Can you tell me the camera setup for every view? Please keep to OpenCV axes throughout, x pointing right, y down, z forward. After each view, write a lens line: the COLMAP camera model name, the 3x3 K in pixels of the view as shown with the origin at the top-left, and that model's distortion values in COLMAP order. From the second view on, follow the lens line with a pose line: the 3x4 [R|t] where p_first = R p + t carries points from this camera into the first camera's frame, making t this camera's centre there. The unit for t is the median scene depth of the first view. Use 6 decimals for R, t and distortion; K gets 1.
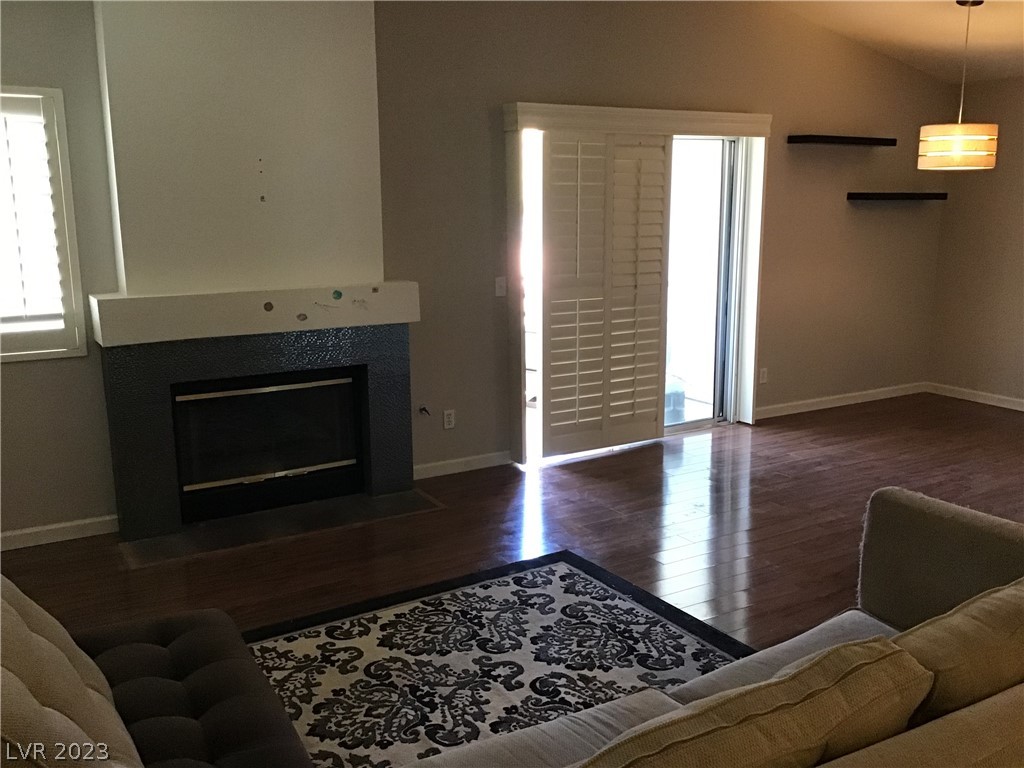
lens RADIAL K [[918.9, 0, 531.4], [0, 918.9, 392.8], [0, 0, 1]] dist [0.086173, -0.154864]
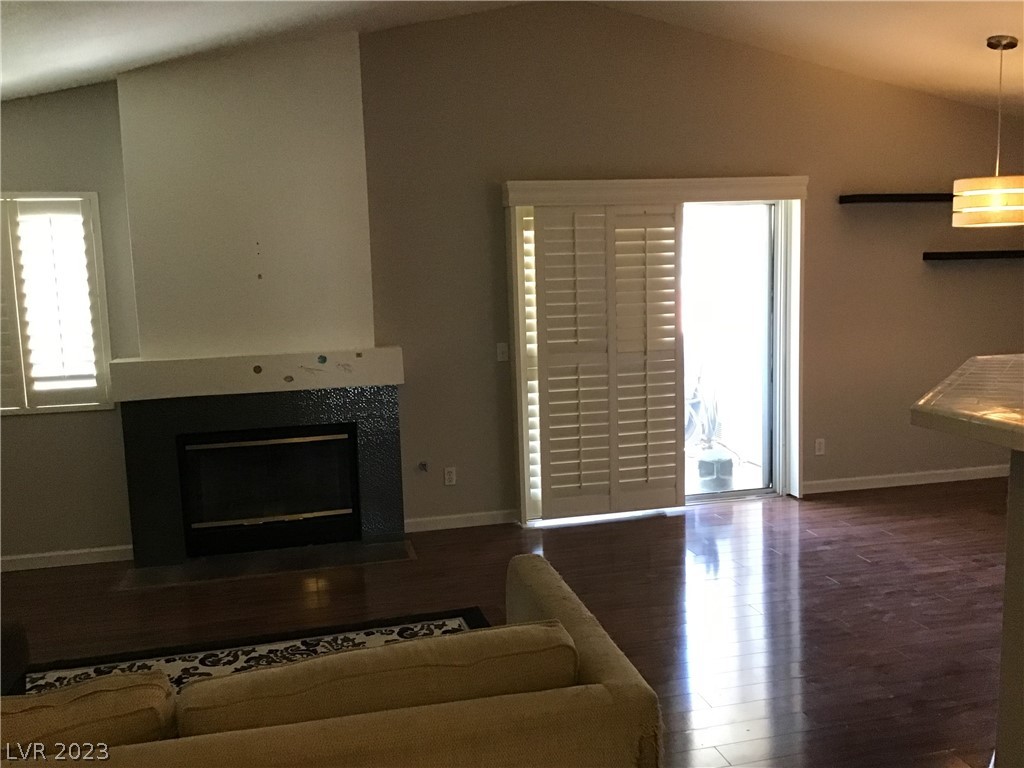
lens RADIAL K [[918.9, 0, 535.4], [0, 918.9, 391.9], [0, 0, 1]] dist [0.086173, -0.154864]
pose [[0.953427, 0.016437, -0.301176, 0.349714], [-0.036980, 0.997351, -0.062636, -0.006227], [0.299349, 0.070856, 0.951509, 0.016684]]
